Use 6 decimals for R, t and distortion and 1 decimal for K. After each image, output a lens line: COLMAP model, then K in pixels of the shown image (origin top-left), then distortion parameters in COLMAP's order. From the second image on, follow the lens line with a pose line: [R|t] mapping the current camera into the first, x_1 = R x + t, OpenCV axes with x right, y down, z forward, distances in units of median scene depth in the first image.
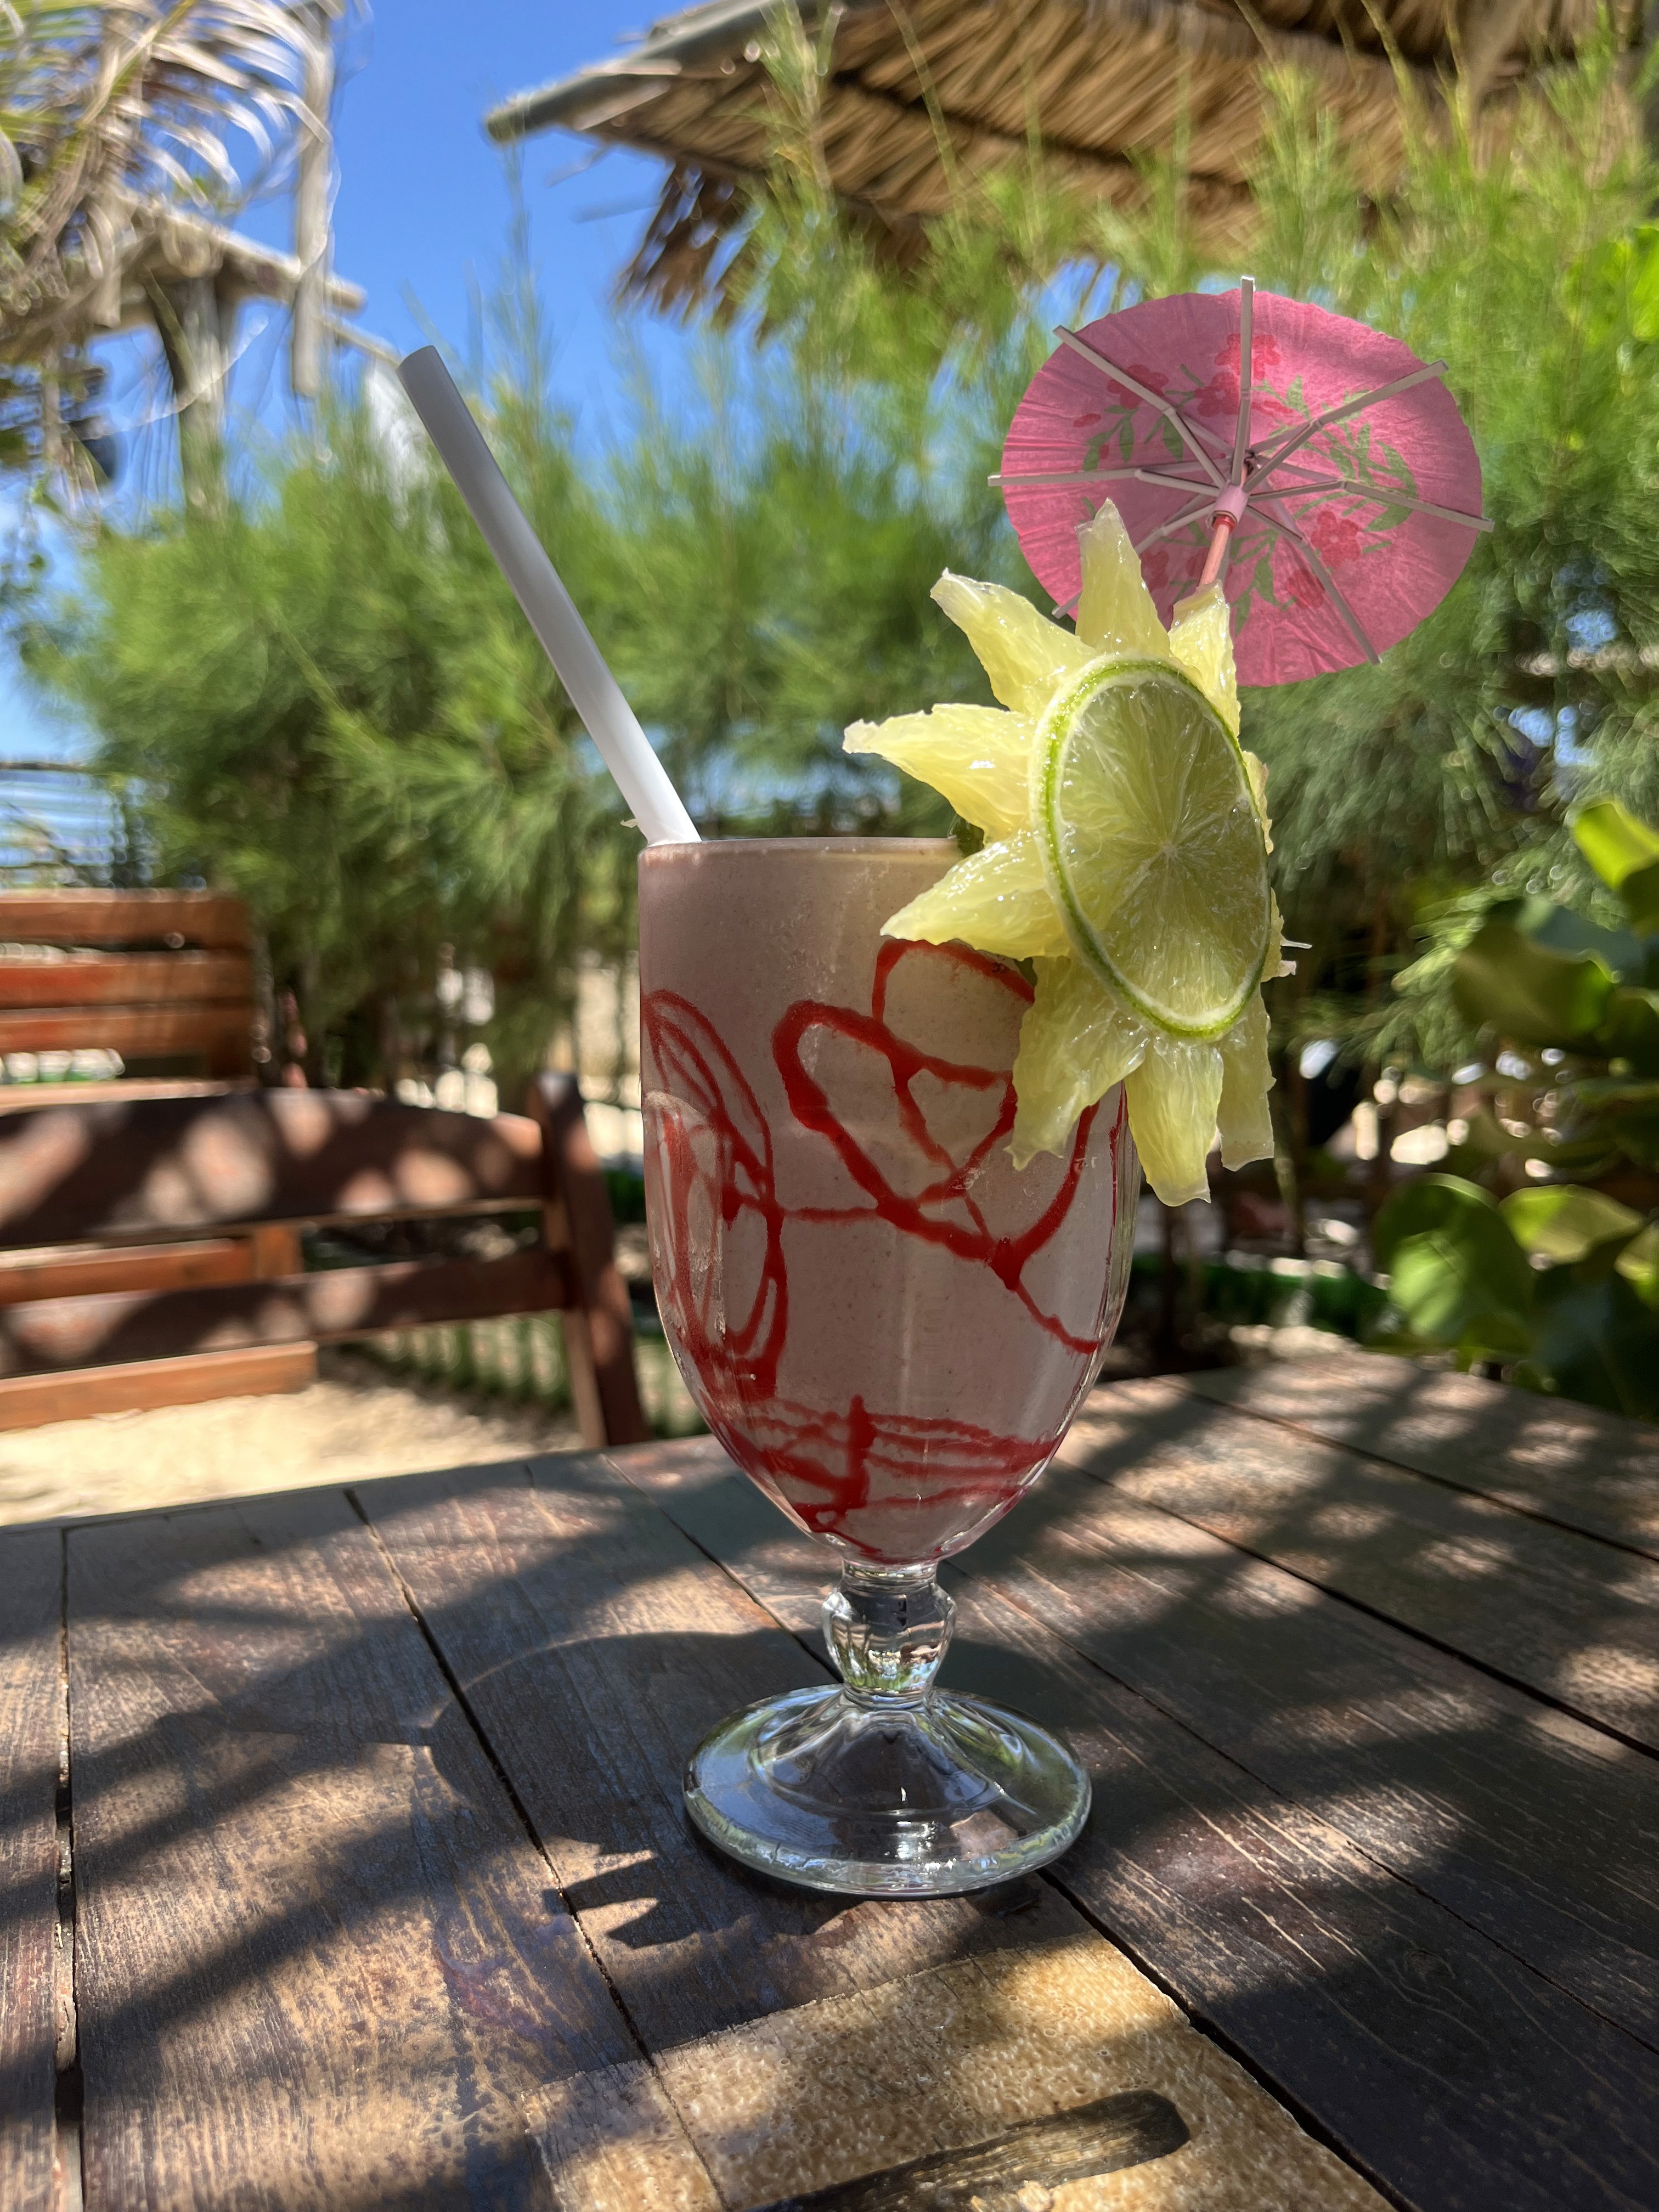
lens RADIAL K [[1539.5, 0, 829.5], [0, 1539.5, 1106.0], [0, 0, 1]] dist [0.006309, -0.050292]
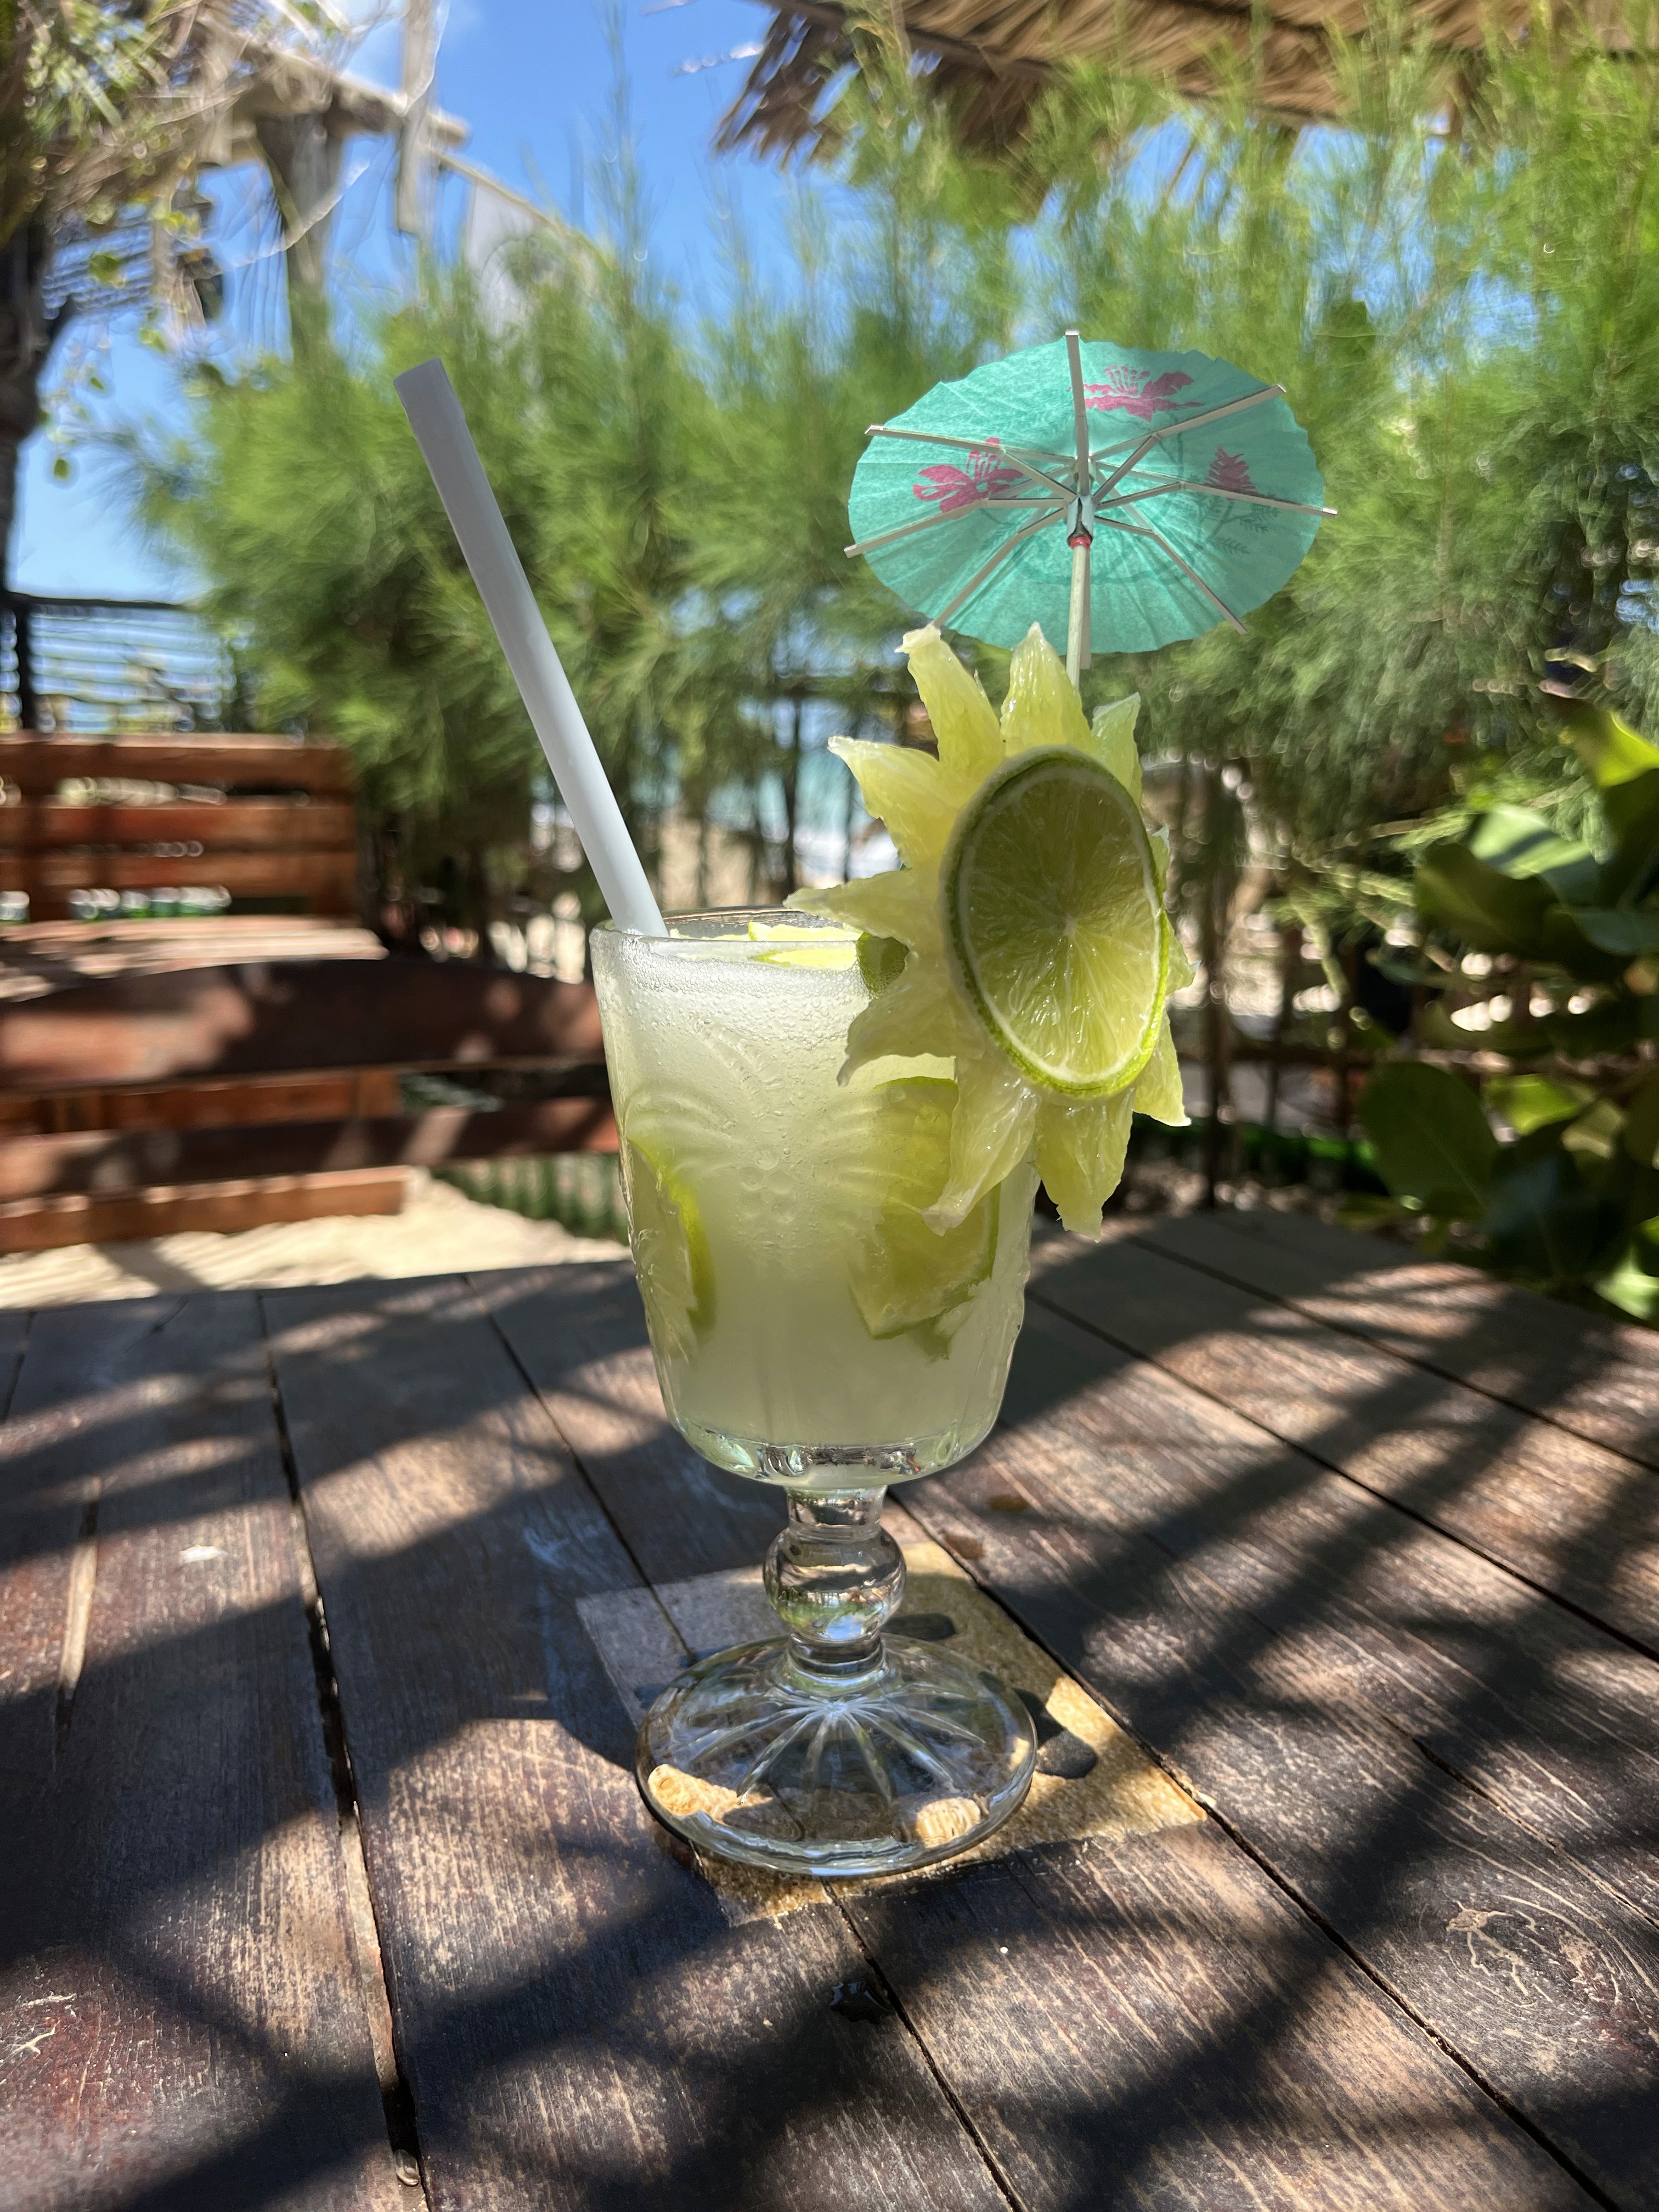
lens RADIAL K [[1674.8, 0, 829.5], [0, 1674.8, 1106.0], [0, 0, 1]] dist [-0.082659, 0.003611]
pose [[0.997152, 0.033058, -0.067785, 0.026324], [-0.026166, 0.994628, 0.100155, -0.013696], [0.070732, -0.098096, 0.992660, -0.107621]]
